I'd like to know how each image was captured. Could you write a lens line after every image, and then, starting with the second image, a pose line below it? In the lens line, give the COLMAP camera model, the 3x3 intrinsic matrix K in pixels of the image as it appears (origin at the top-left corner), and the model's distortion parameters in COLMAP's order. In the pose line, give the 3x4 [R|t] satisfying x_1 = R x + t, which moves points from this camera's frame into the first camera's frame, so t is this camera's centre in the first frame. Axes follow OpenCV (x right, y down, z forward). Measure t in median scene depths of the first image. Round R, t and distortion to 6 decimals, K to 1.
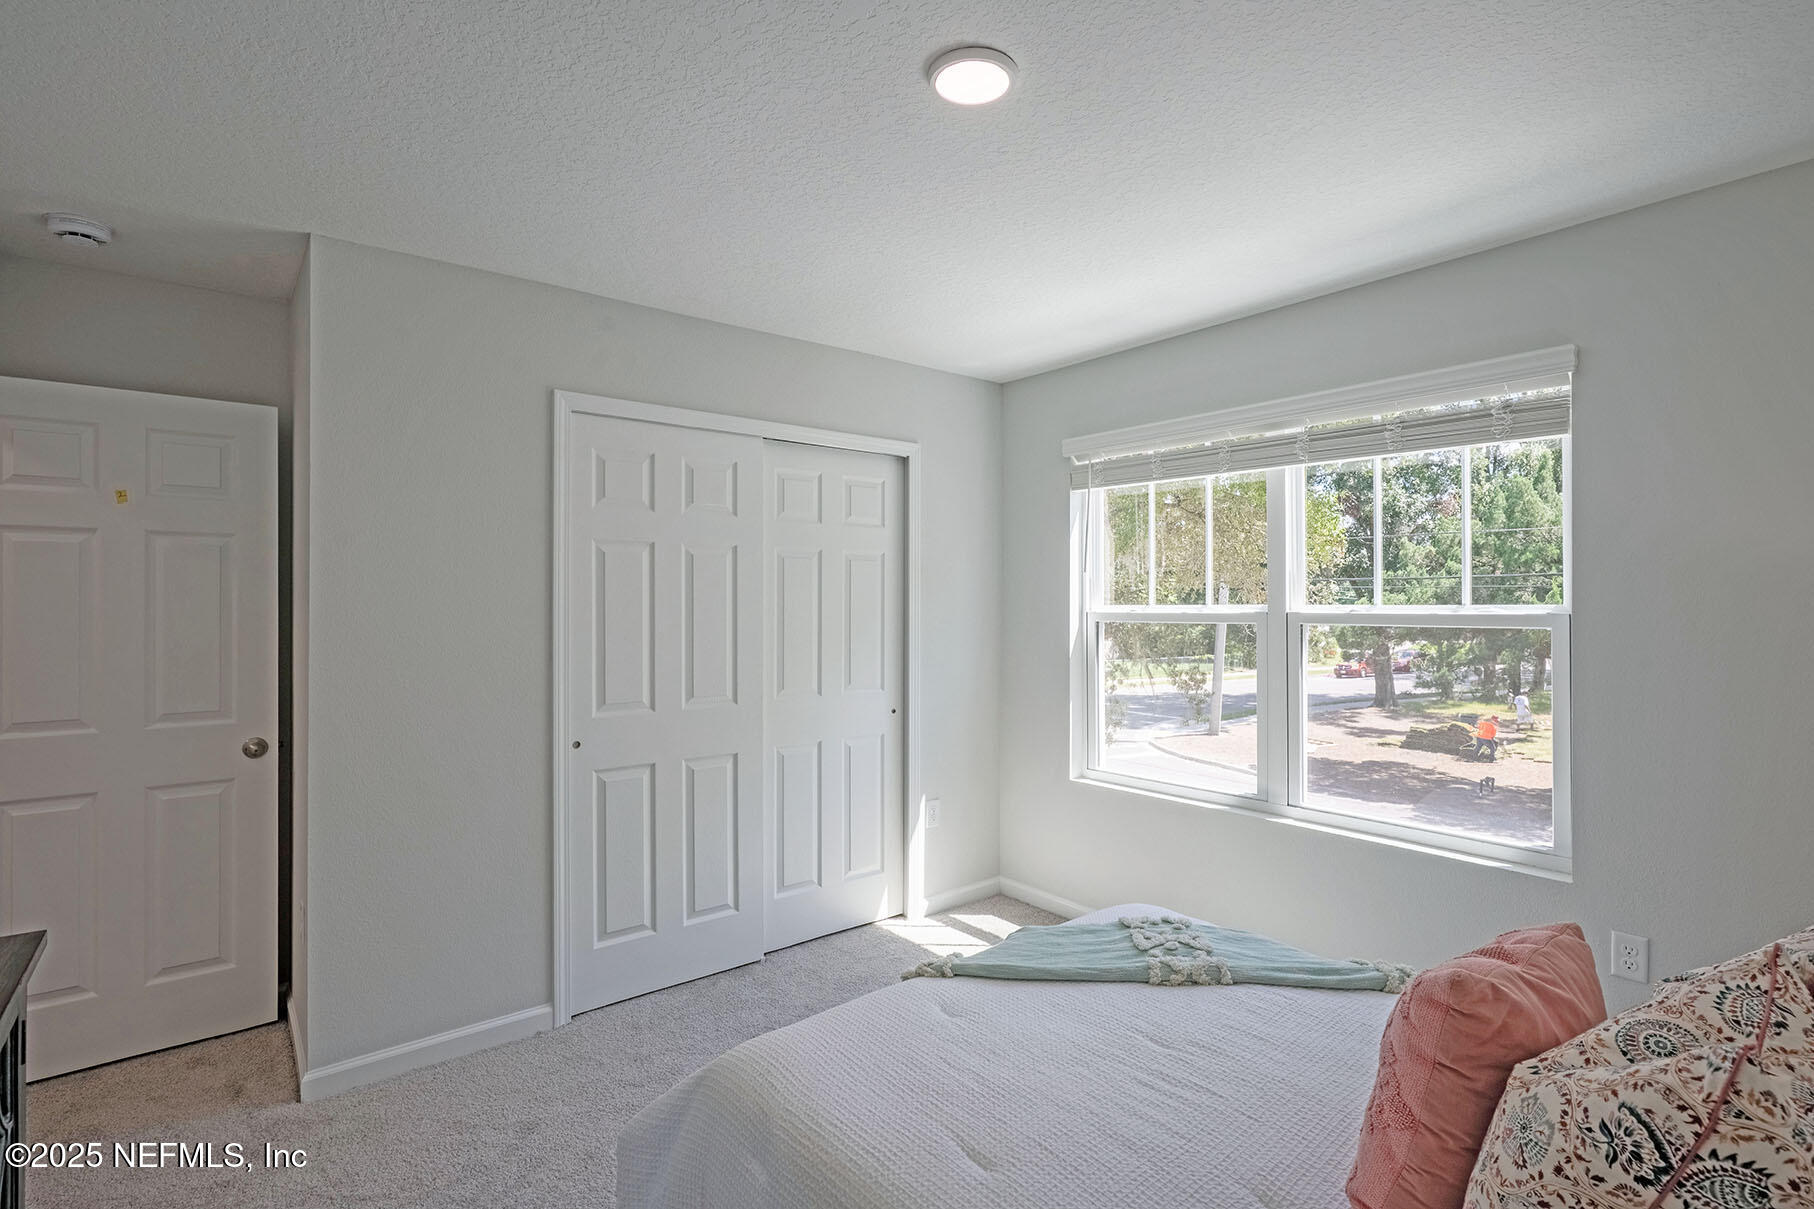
lens RADIAL K [[868.9, 0, 899.8], [0, 868.9, 602.1], [0, 0, 1]] dist [-0.001872, 0.002247]
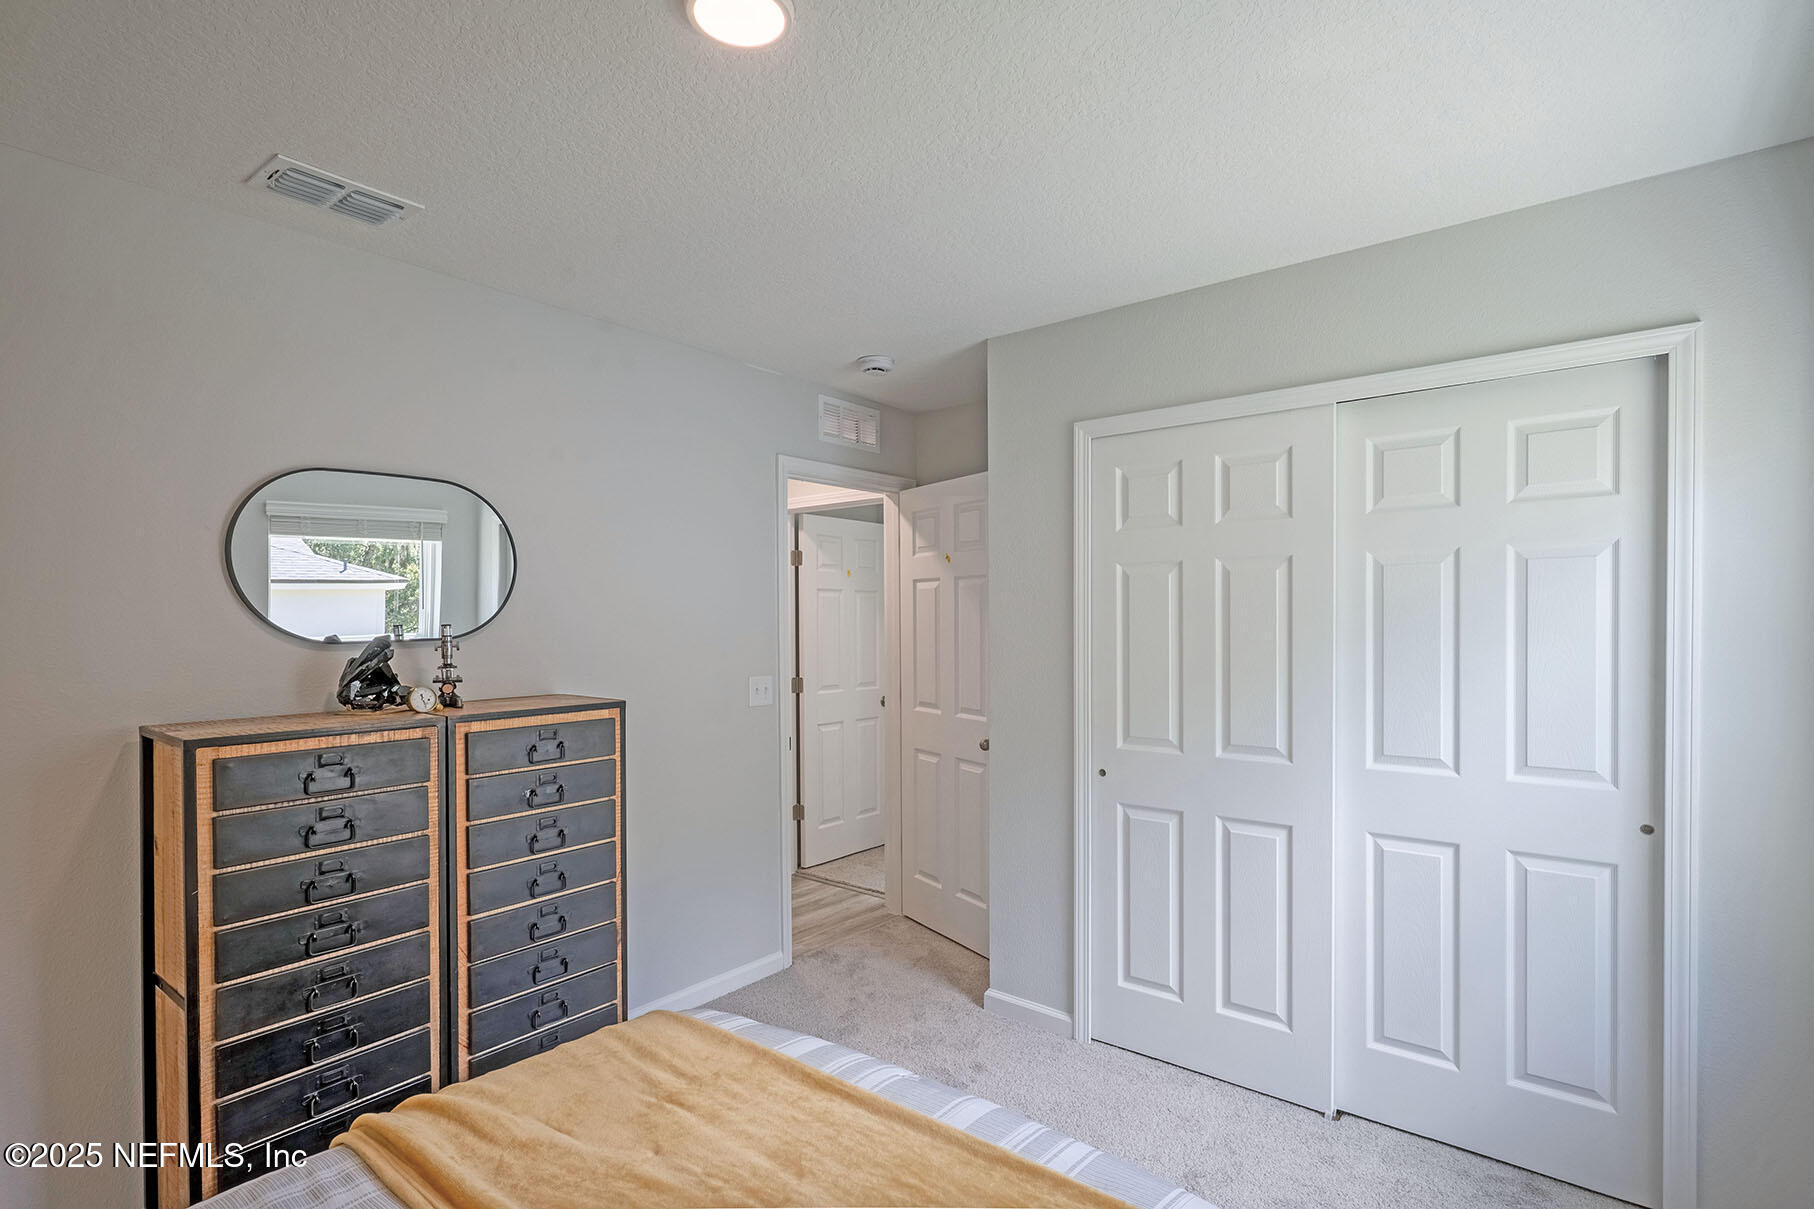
lens RADIAL K [[870.6, 0, 906.1], [0, 870.6, 636.3], [0, 0, 1]] dist [0.000385, 0.000390]
pose [[0.217169, 0.009946, -0.976083, 0.522291], [0.004740, 0.999926, 0.011244, -0.004221], [0.976123, -0.007068, 0.217106, 0.533582]]
